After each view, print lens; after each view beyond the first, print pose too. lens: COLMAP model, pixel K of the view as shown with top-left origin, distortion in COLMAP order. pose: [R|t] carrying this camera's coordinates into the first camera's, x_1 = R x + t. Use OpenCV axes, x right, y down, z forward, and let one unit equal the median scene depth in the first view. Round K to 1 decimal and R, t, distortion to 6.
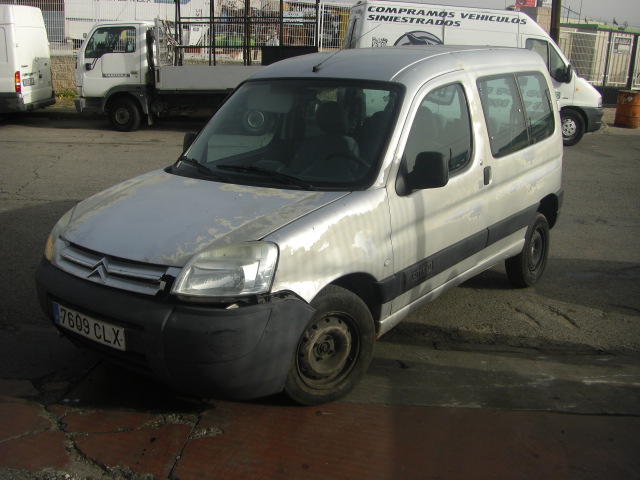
lens RADIAL K [[717.8, 0, 308.9], [0, 717.8, 238.9], [0, 0, 1]] dist [-0.191542, 0.147256]
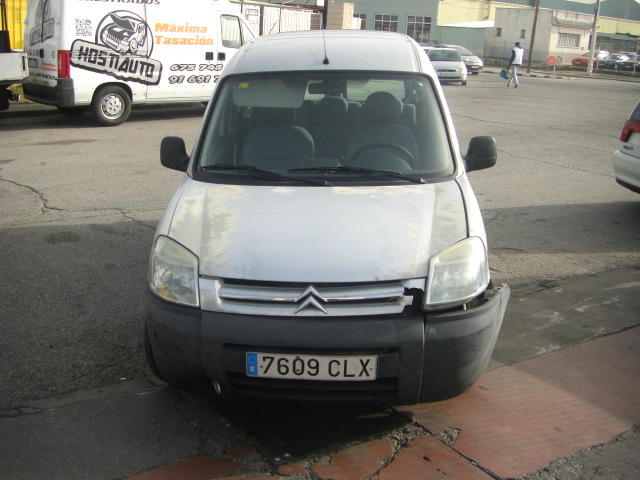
lens RADIAL K [[717.8, 0, 308.9], [0, 717.8, 238.9], [0, 0, 1]] dist [-0.191542, 0.147256]
pose [[0.828486, -0.165624, 0.534957, -0.767297], [0.145425, 0.986123, 0.080087, -0.104833], [-0.540797, 0.011445, 0.841075, 0.254903]]
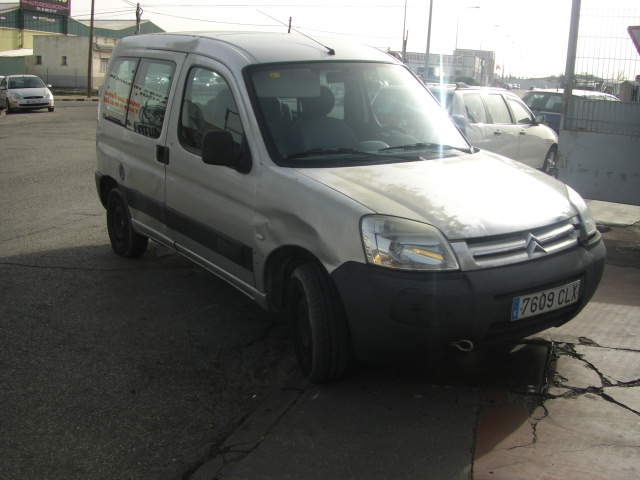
lens RADIAL K [[717.8, 0, 308.9], [0, 717.8, 238.9], [0, 0, 1]] dist [-0.191542, 0.147256]
pose [[0.316789, -0.234565, 0.919034, -1.339239], [0.230133, 0.958994, 0.165438, -0.208947], [-0.920154, 0.159091, 0.357780, 0.942340]]
